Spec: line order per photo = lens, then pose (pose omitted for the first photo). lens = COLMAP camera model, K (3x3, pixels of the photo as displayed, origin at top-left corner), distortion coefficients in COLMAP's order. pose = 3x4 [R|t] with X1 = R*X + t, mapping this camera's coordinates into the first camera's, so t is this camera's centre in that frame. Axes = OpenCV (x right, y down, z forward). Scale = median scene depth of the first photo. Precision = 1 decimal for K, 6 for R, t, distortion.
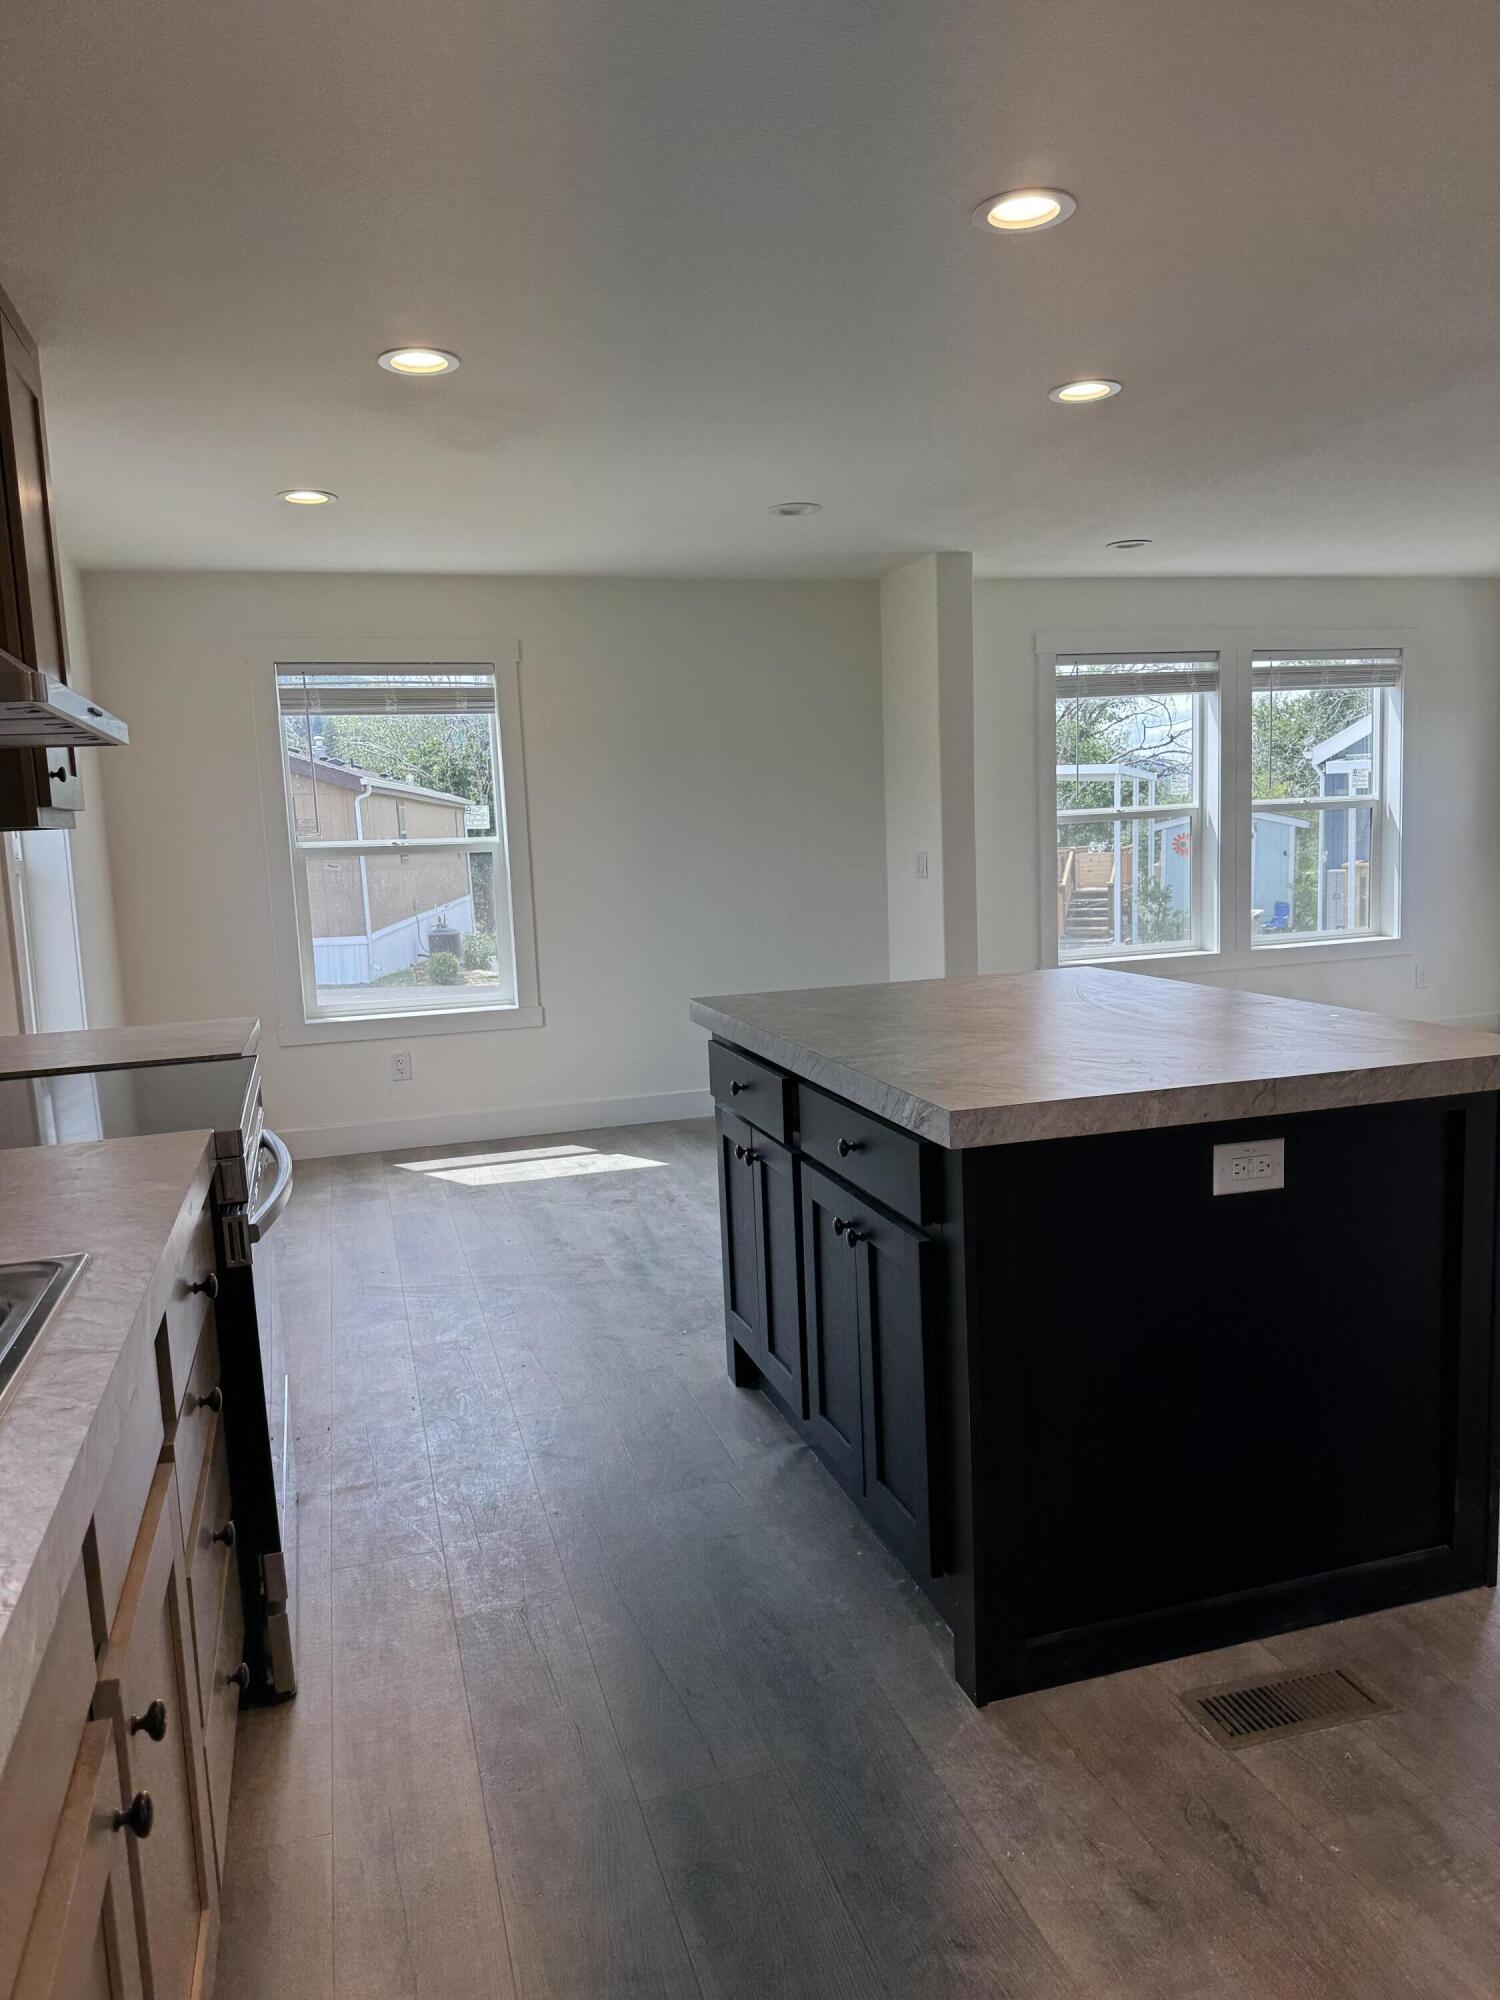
lens RADIAL K [[1394.8, 0, 743.1], [0, 1394.8, 1005.4], [0, 0, 1]] dist [0.101604, -0.135854]
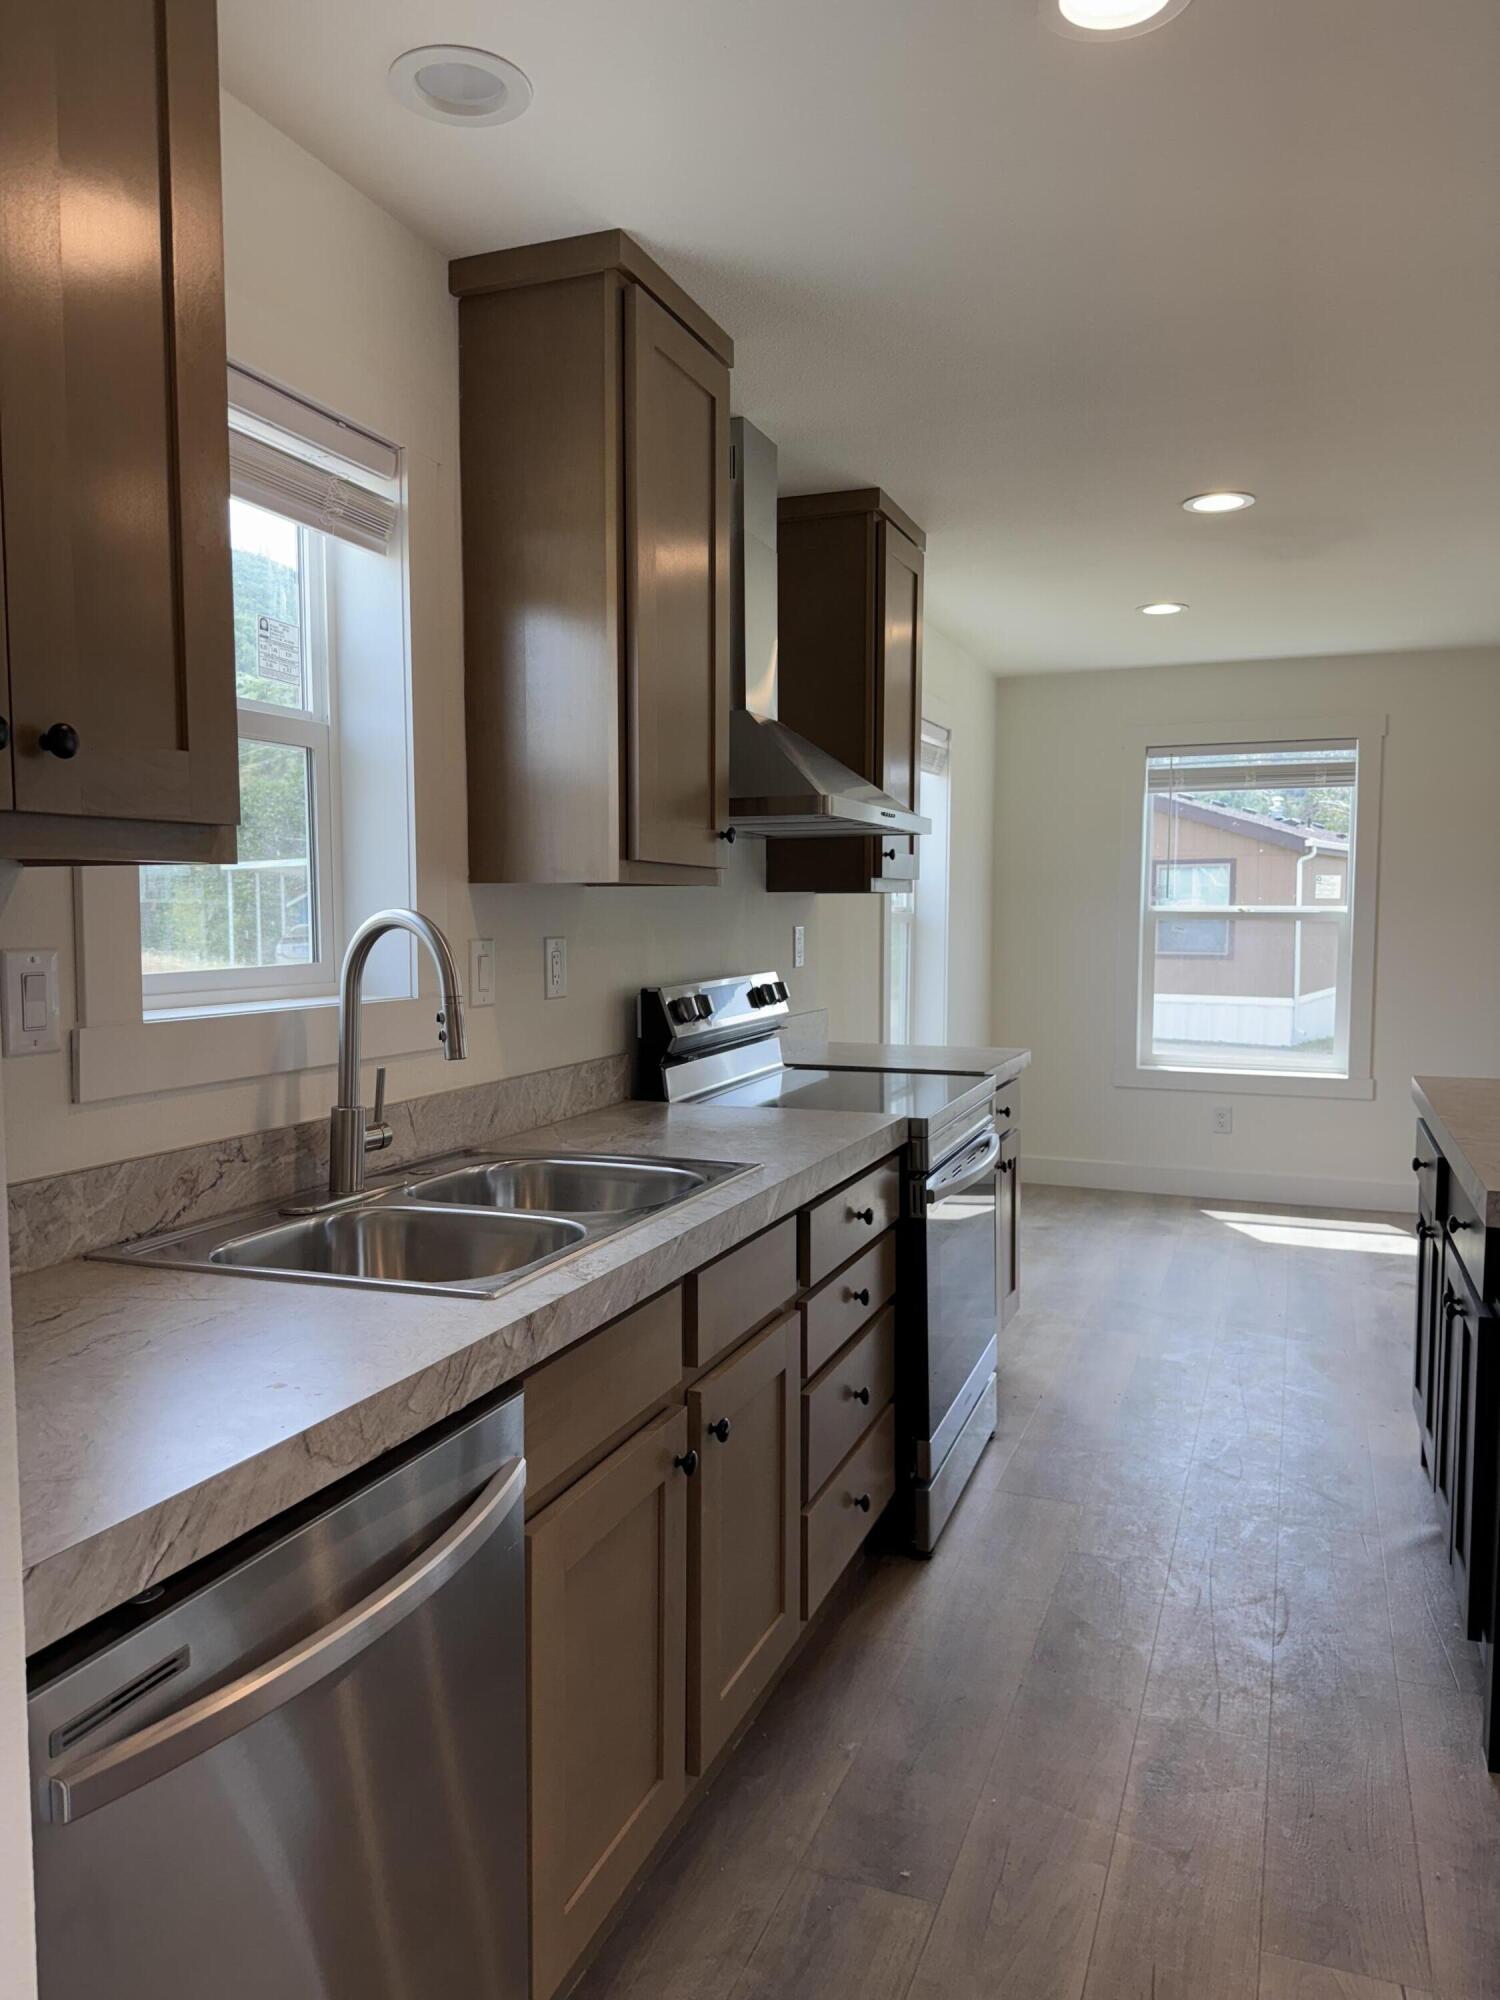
lens RADIAL K [[1394.8, 0, 743.1], [0, 1394.8, 1005.4], [0, 0, 1]] dist [0.101604, -0.135854]
pose [[0.789617, 0.088001, -0.607257, 0.158958], [-0.112225, 0.993681, -0.001926, 0.000535], [0.603250, 0.069671, 0.794503, -0.097523]]
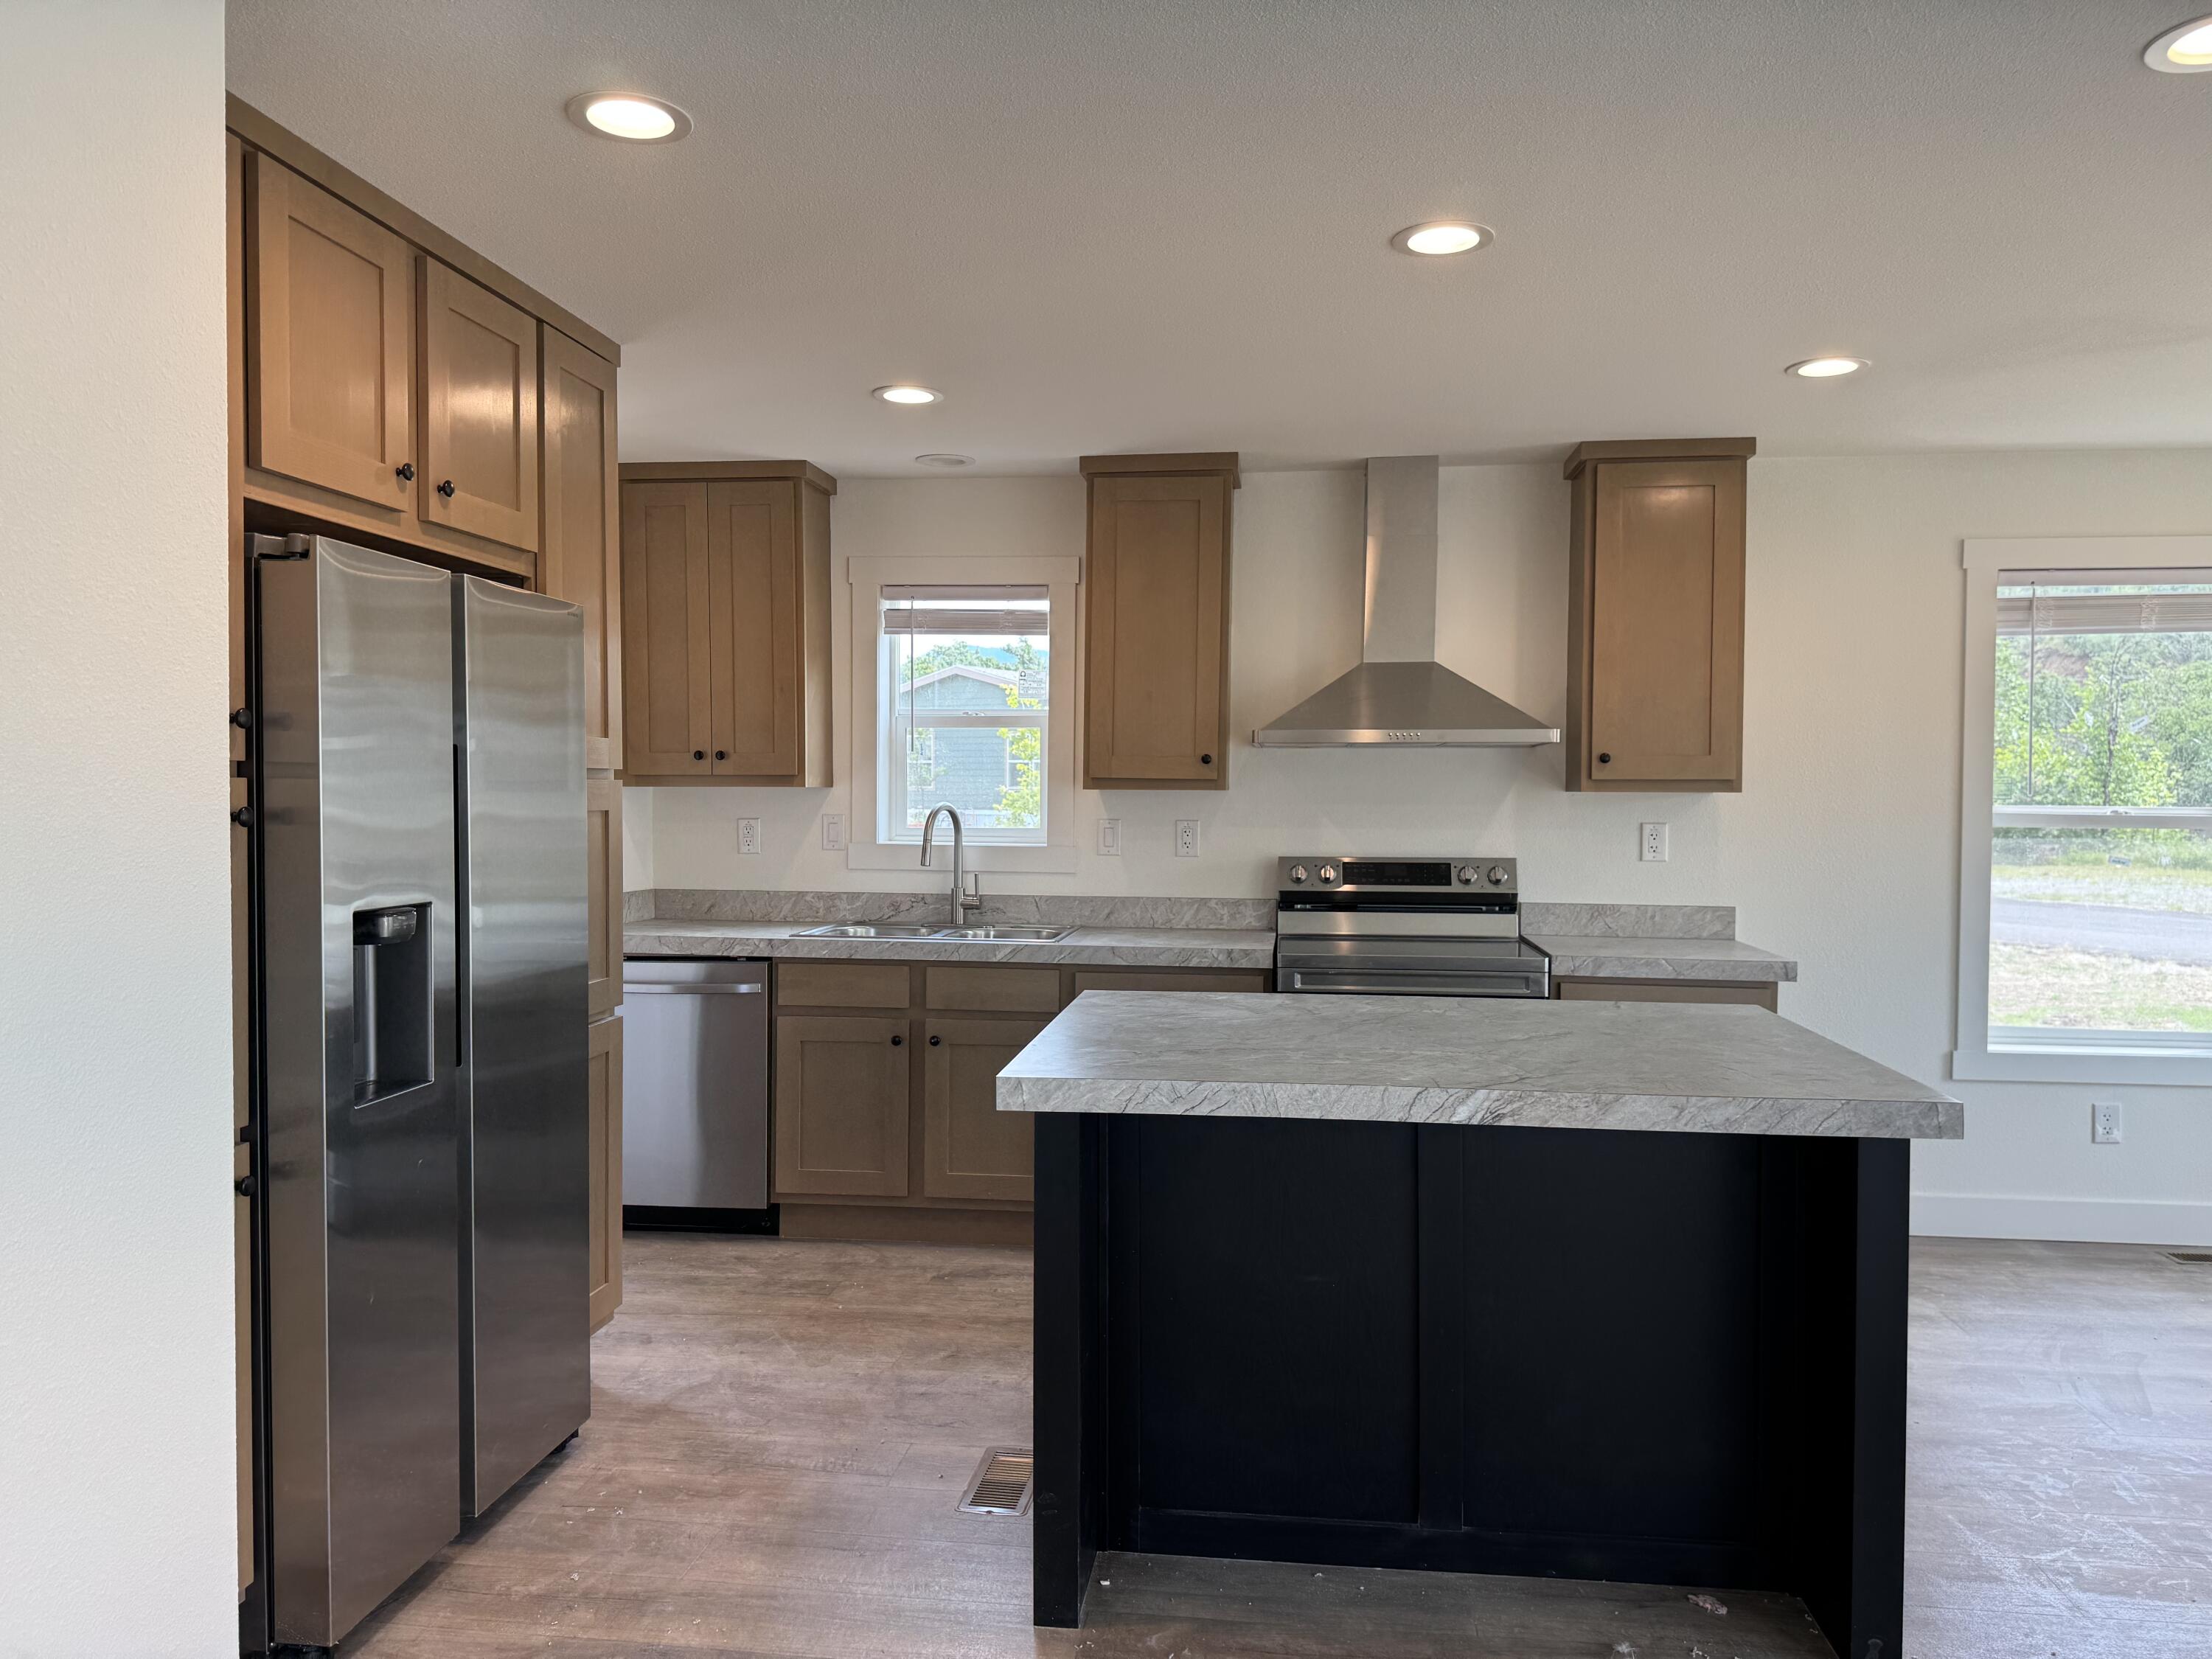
lens RADIAL K [[1542.7, 0, 1106.0], [0, 1542.7, 829.5], [0, 0, 1]] dist [0.101604, -0.135854]
pose [[-0.398666, 0.073667, -0.914133, 0.838675], [-0.101611, 0.987084, 0.123859, -0.161363], [0.911450, 0.142264, -0.386031, 0.787810]]
